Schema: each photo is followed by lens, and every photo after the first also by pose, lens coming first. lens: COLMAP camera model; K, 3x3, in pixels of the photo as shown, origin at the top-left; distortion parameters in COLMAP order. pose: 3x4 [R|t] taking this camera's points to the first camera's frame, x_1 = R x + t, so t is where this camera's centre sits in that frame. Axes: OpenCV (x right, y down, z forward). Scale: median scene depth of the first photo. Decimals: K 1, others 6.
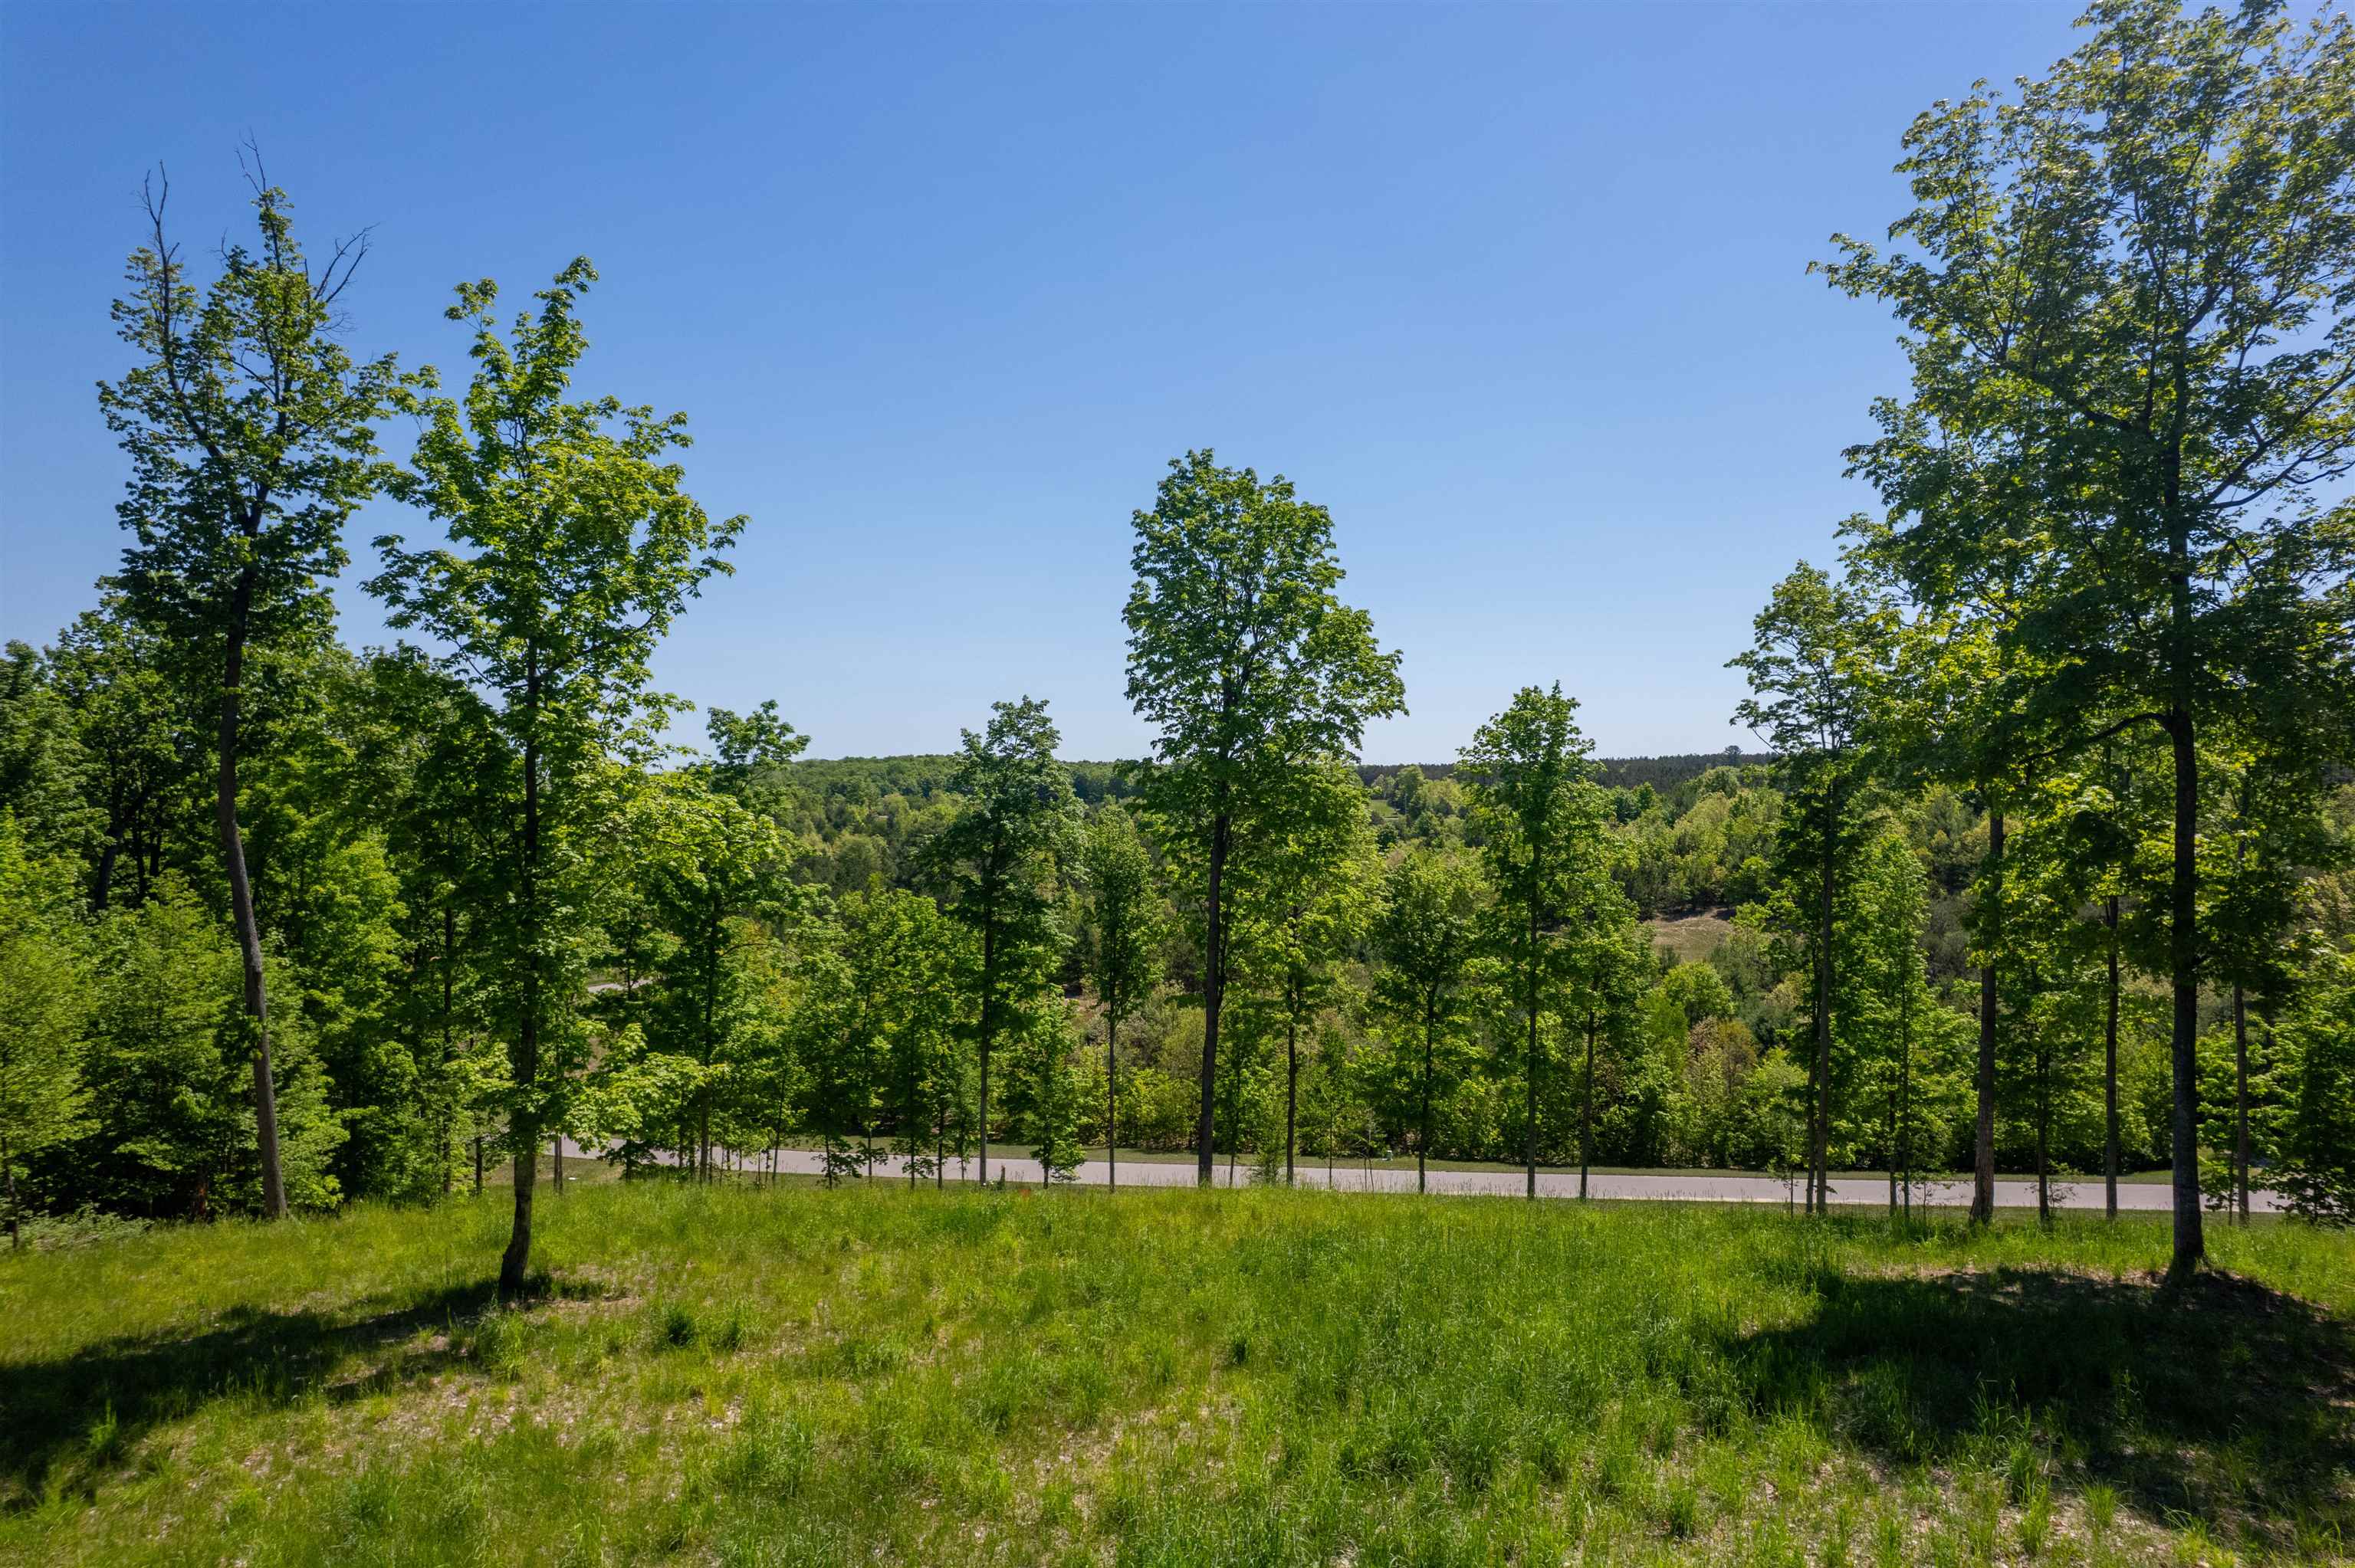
lens RADIAL K [[1524.4, 0, 1198.2], [0, 1524.4, 778.9], [0, 0, 1]] dist [-0.078575, 0.064019]
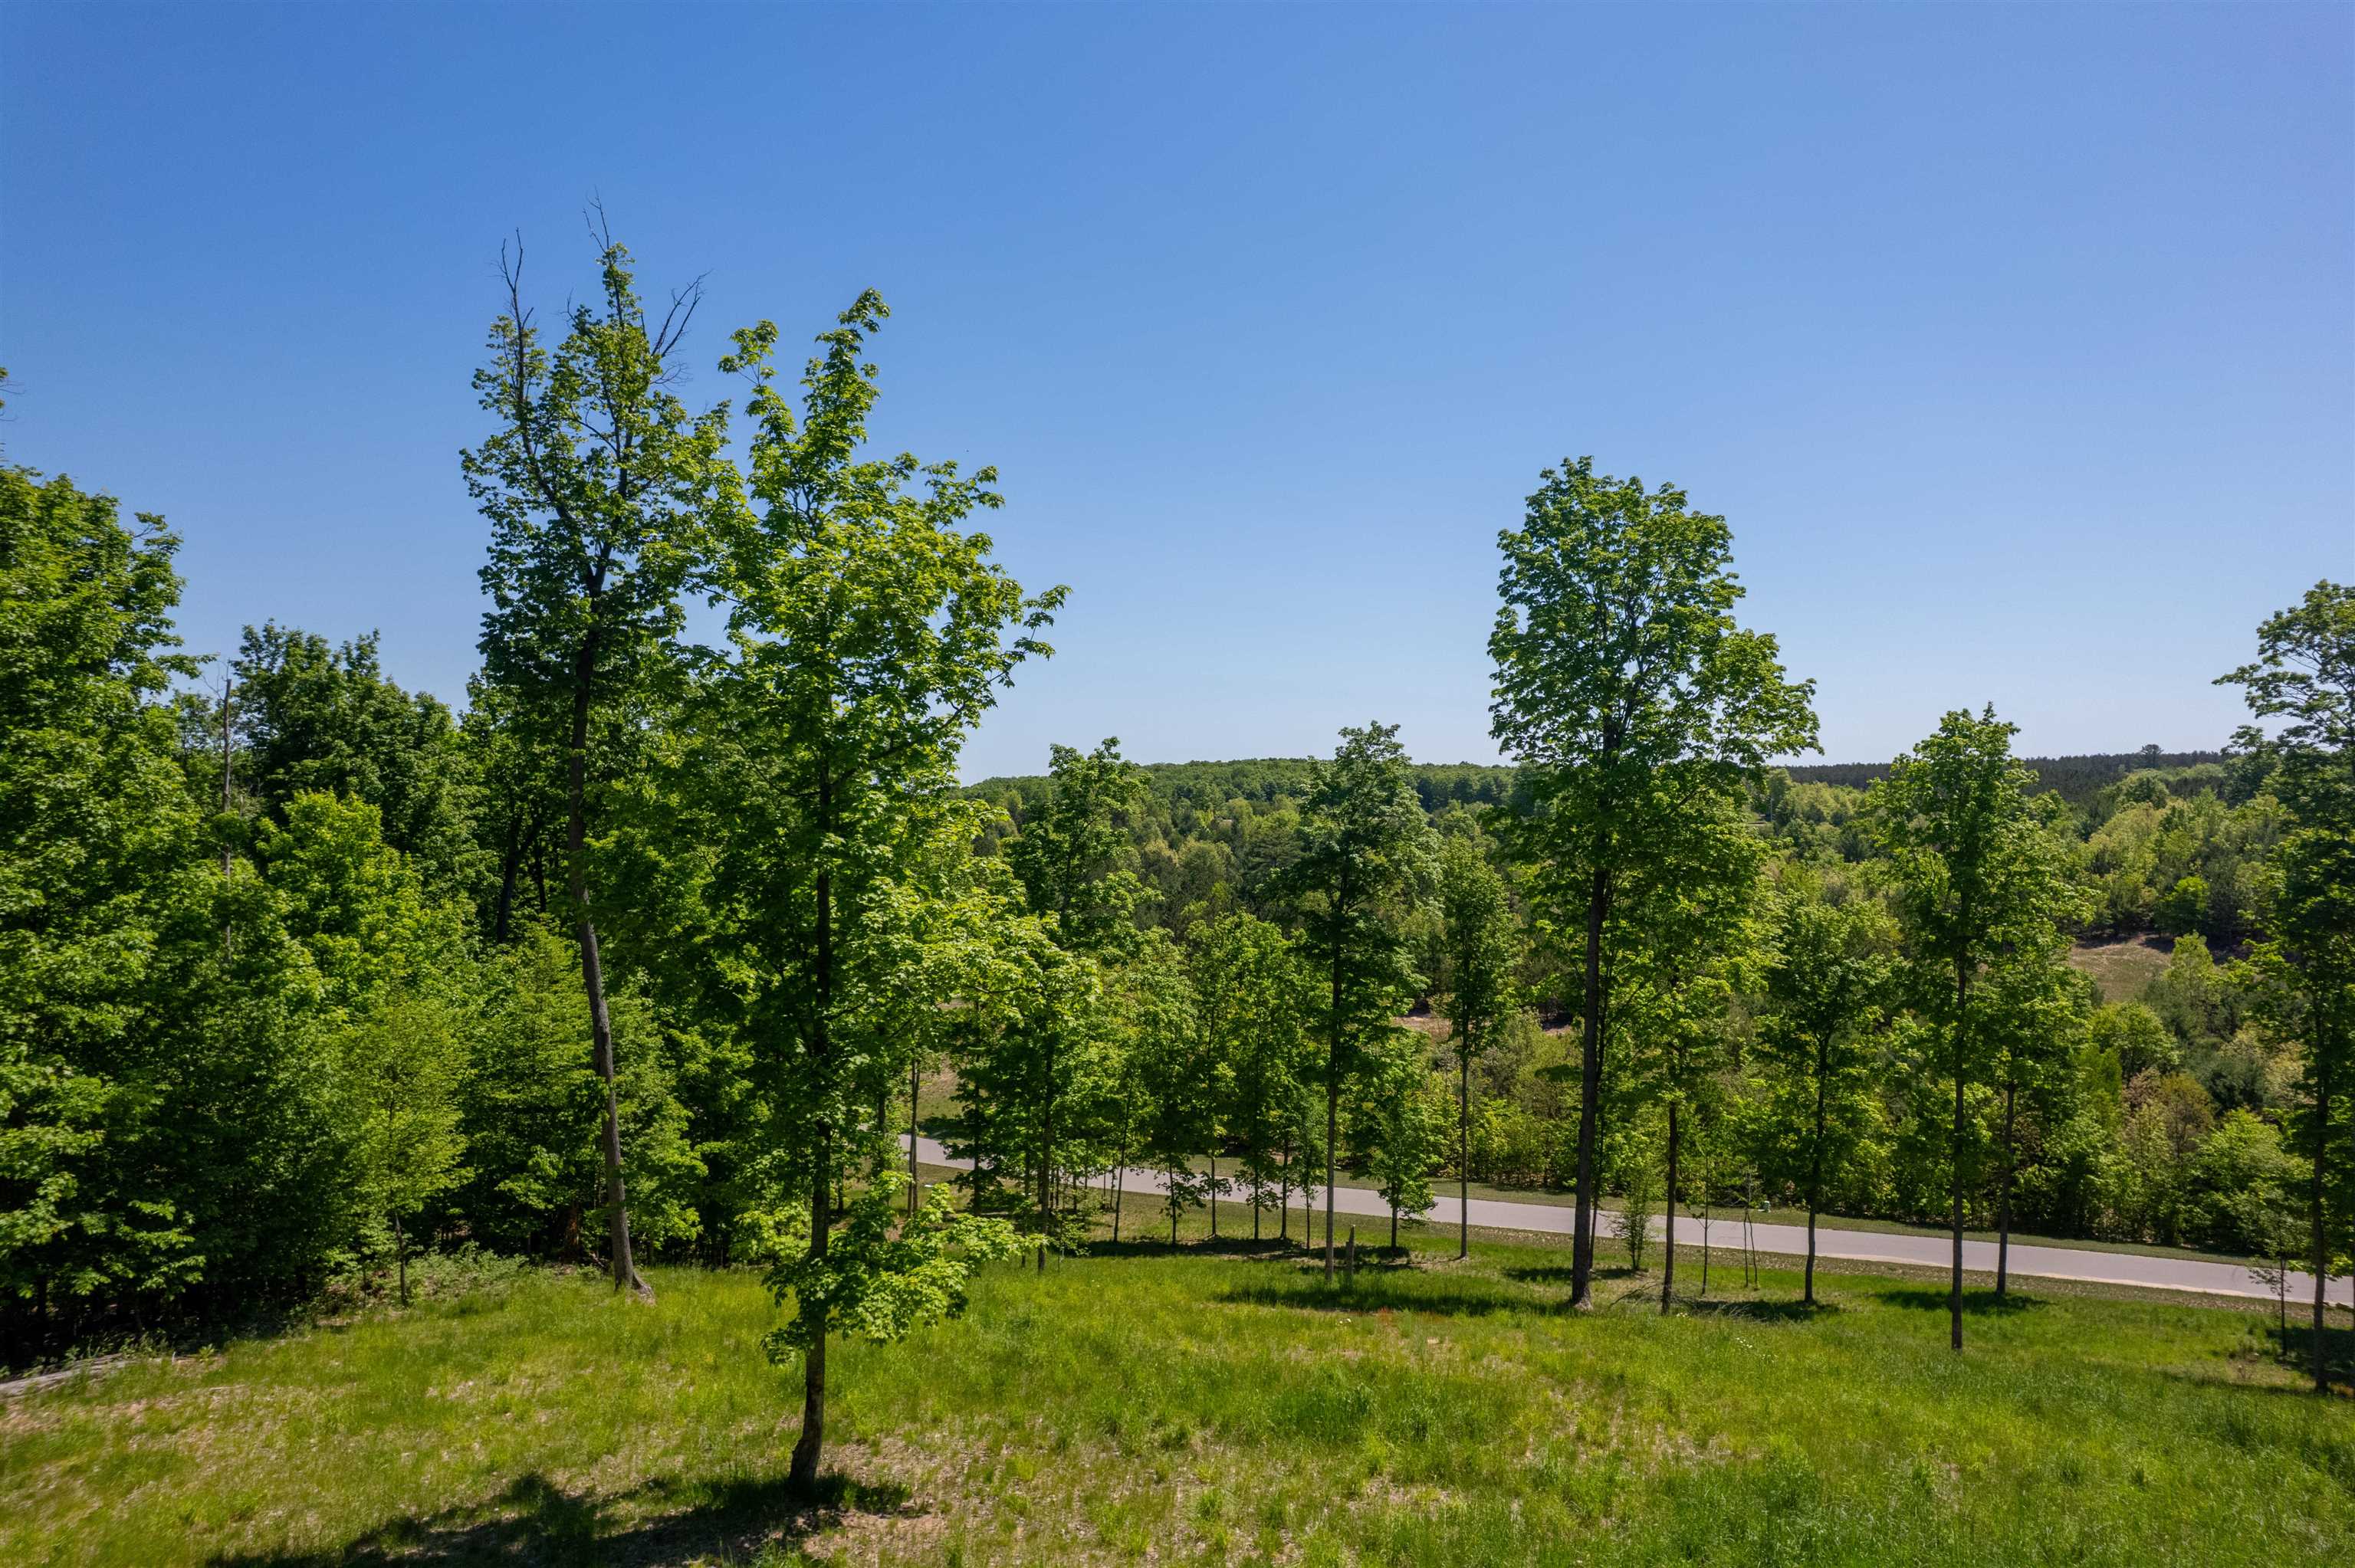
lens RADIAL K [[1524.4, 0, 1175.2], [0, 1524.4, 779.8], [0, 0, 1]] dist [-0.078575, 0.064019]
pose [[0.971640, -0.000969, -0.236462, -0.017116], [0.000809, 0.999999, -0.000772, -0.026804], [0.236463, 0.000559, 0.971640, 0.080271]]
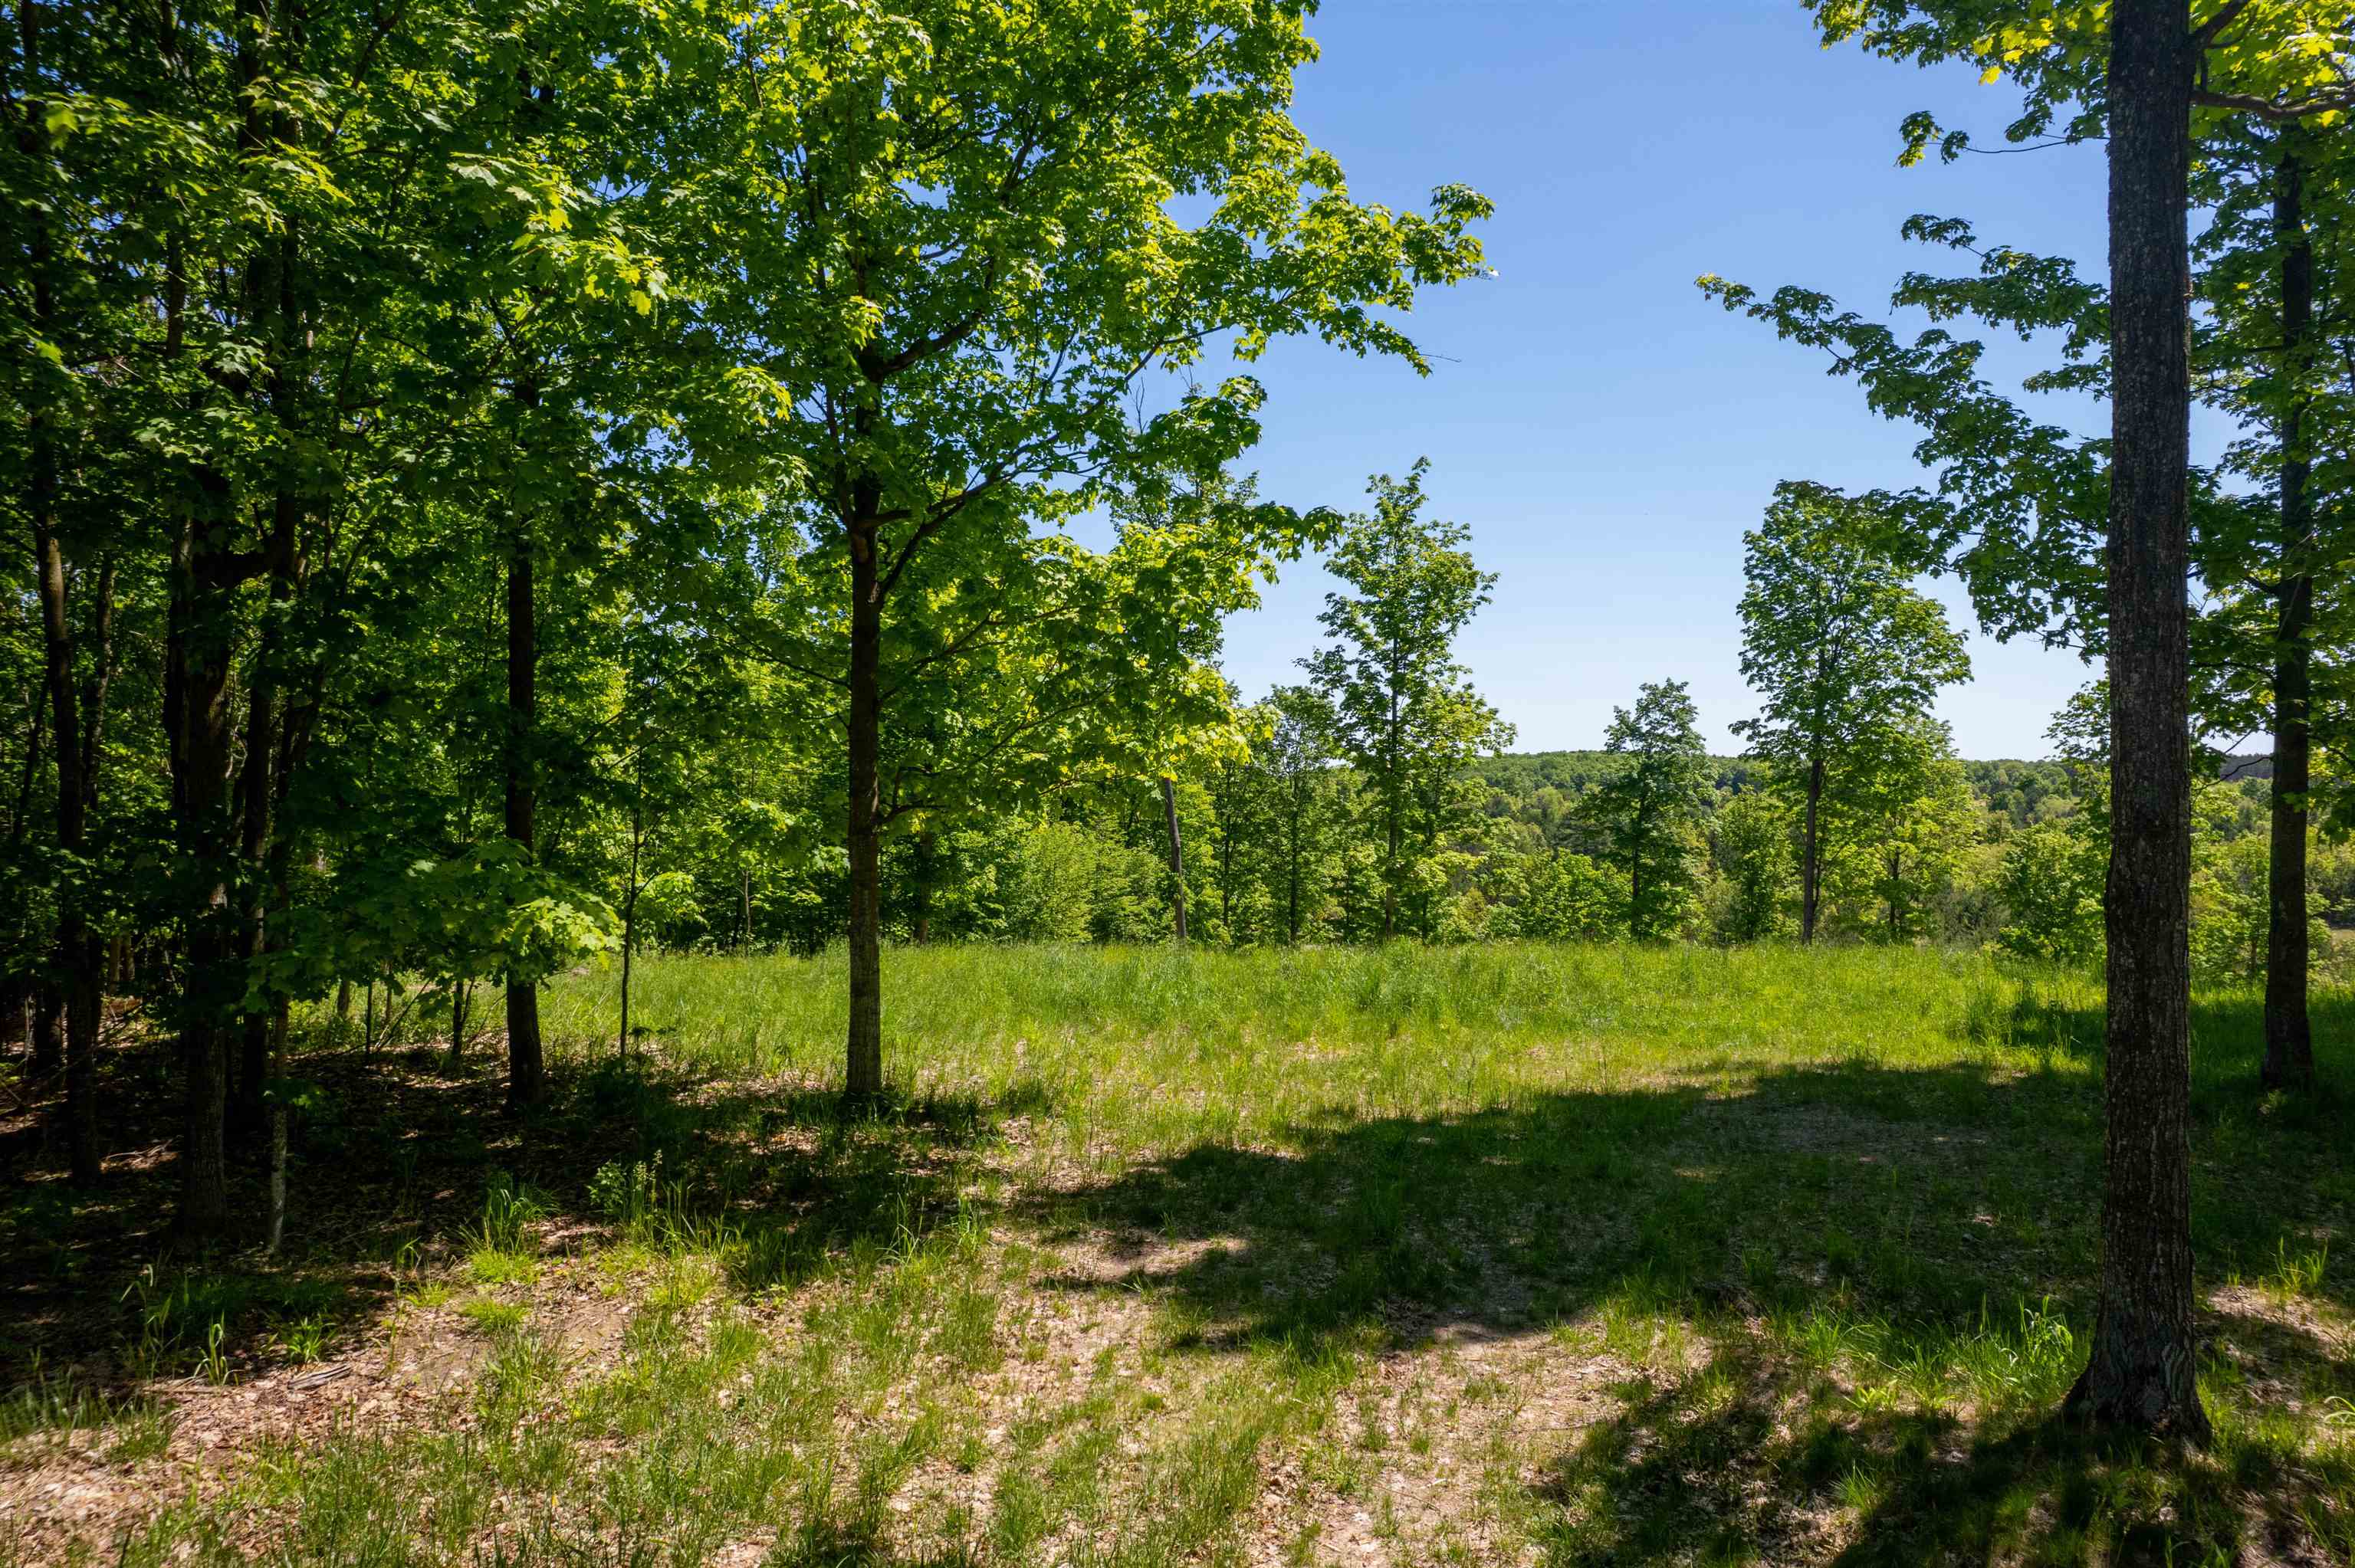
lens RADIAL K [[1524.4, 0, 1177.6], [0, 1524.4, 787.5], [0, 0, 1]] dist [-0.078575, 0.064019]
pose [[0.906570, 0.003337, -0.422043, 0.062582], [-0.000279, 0.999973, 0.007309, 0.036099], [0.422056, -0.006509, 0.906546, -0.387741]]
